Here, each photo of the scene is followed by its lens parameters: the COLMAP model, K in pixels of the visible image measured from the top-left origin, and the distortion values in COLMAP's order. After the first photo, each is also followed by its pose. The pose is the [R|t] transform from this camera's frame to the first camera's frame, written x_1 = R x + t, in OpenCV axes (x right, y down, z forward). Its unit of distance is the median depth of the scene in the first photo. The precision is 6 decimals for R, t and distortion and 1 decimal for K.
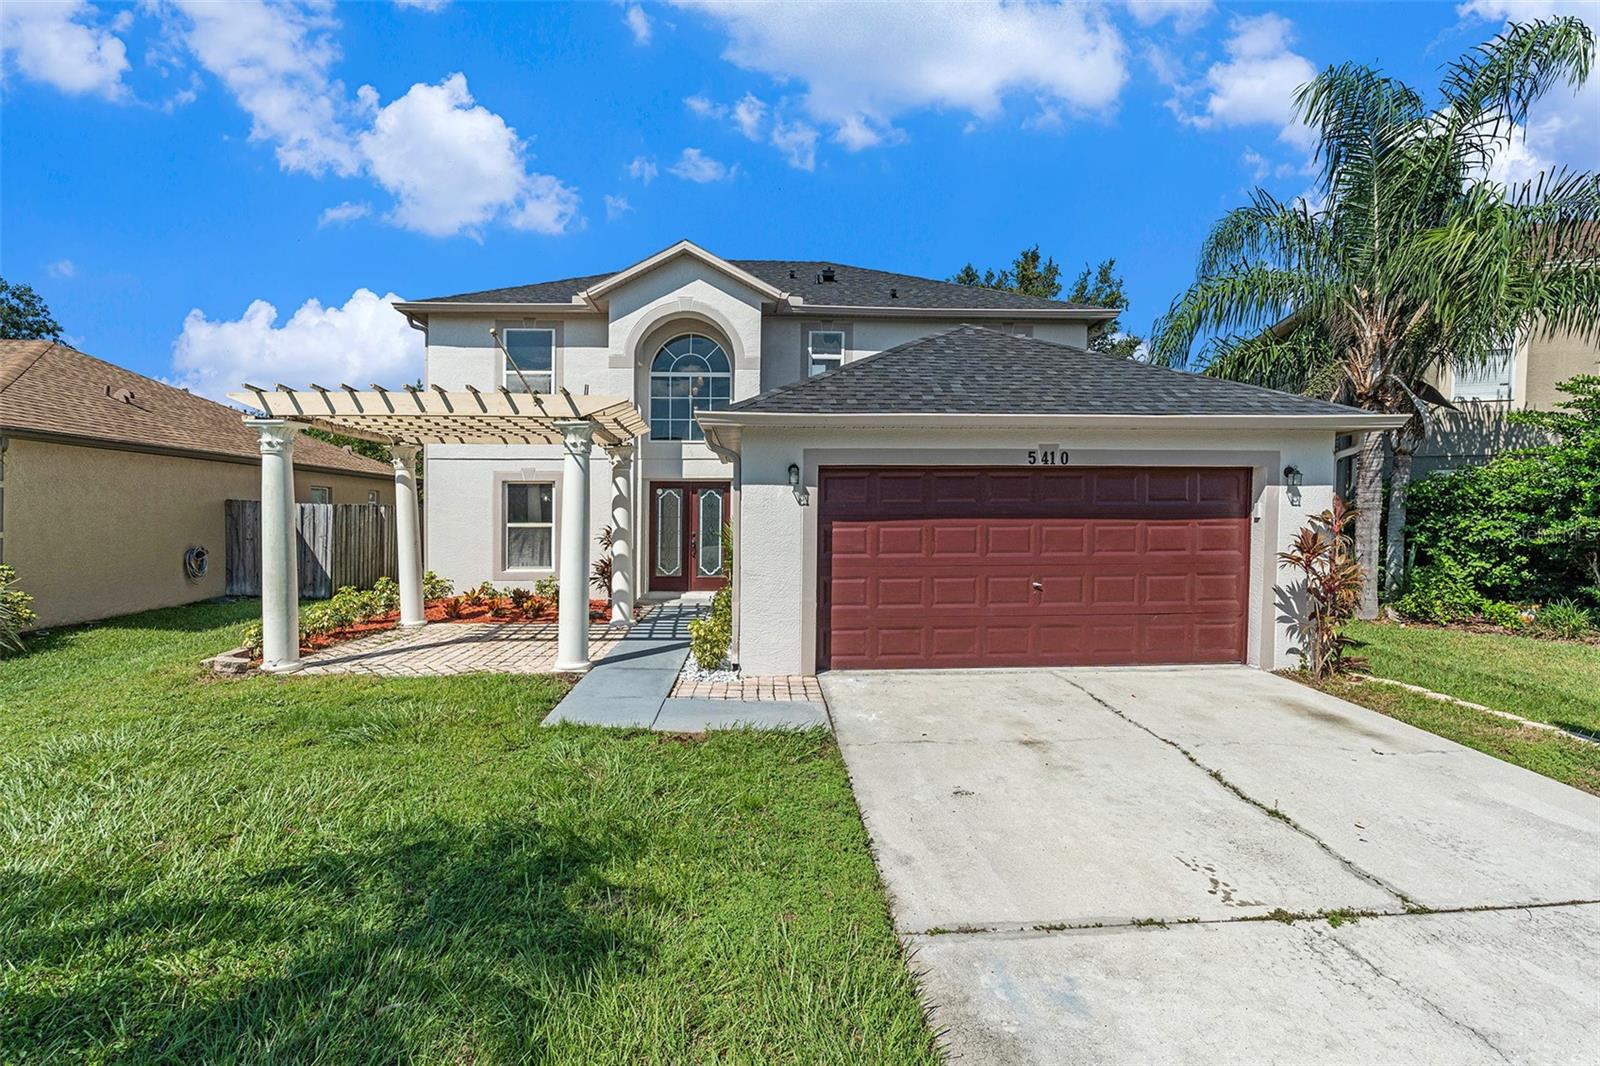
lens RADIAL K [[725.4, 0, 808.5], [0, 725.4, 528.4], [0, 0, 1]] dist [0.000990, 0.000256]
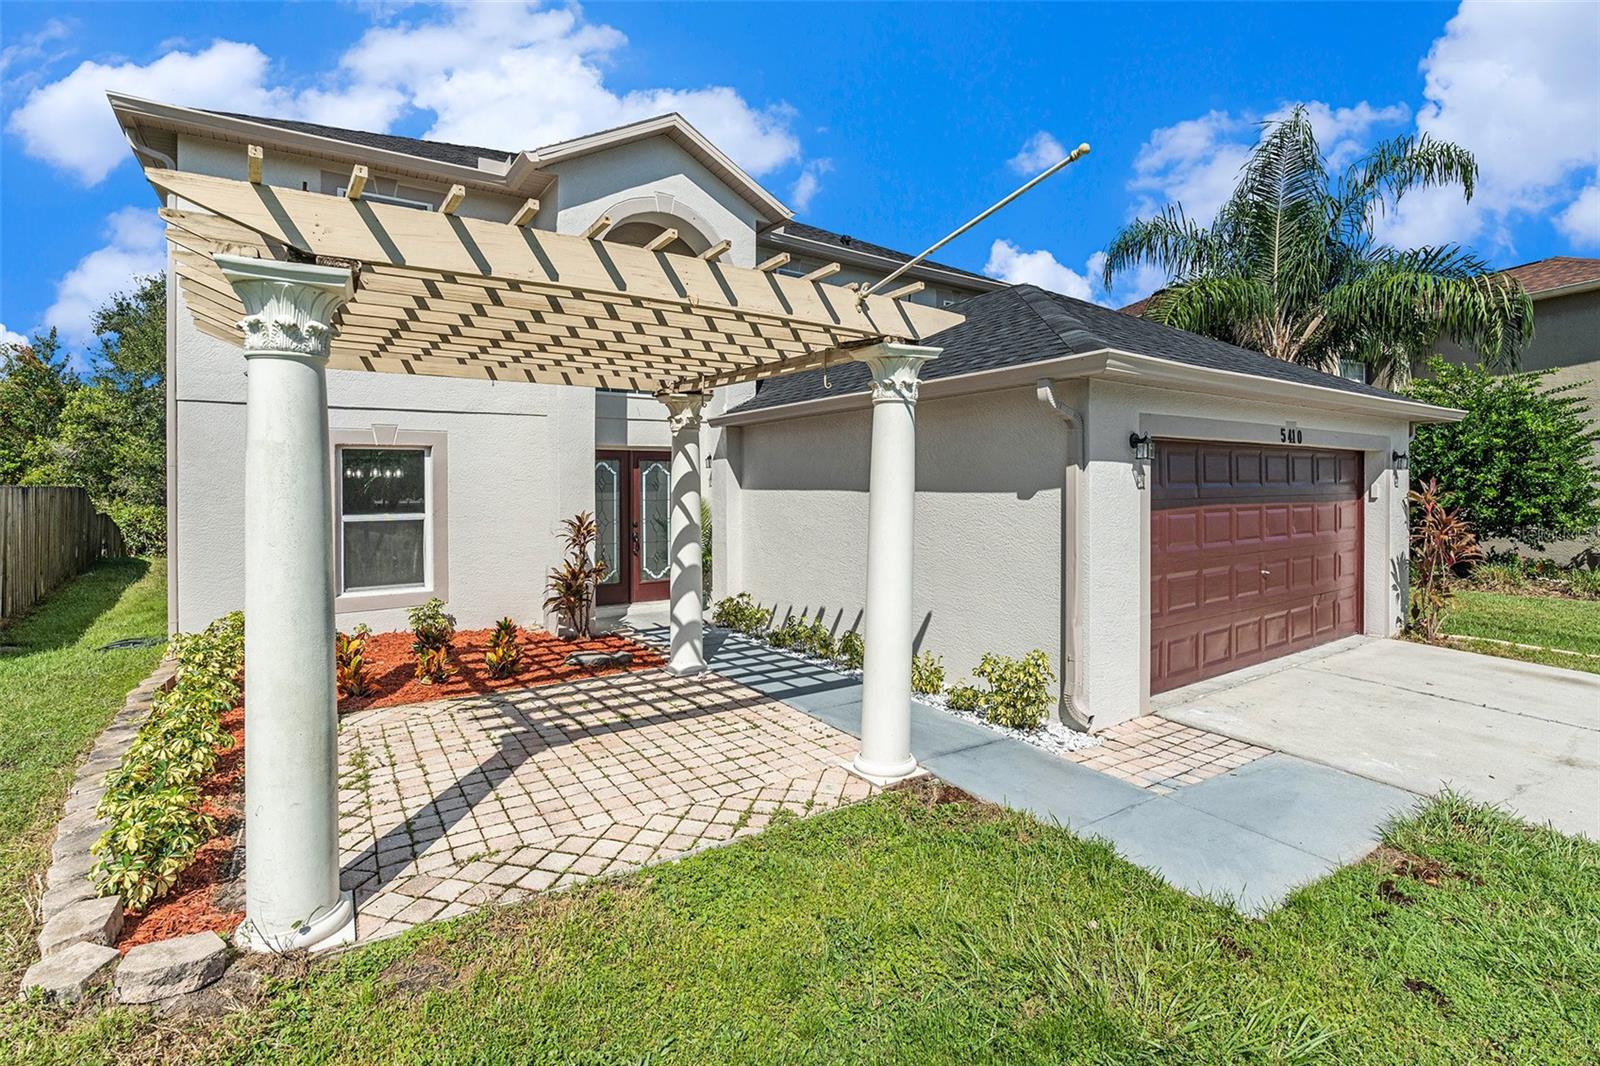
lens RADIAL K [[715.2, 0, 797.7], [0, 715.2, 493.8], [0, 0, 1]] dist [-0.002417, -0.000256]
pose [[0.863480, -0.008698, 0.504307, -0.658345], [0.013998, 0.999879, -0.006724, -0.025790], [-0.504188, 0.012865, 0.863498, 0.522736]]
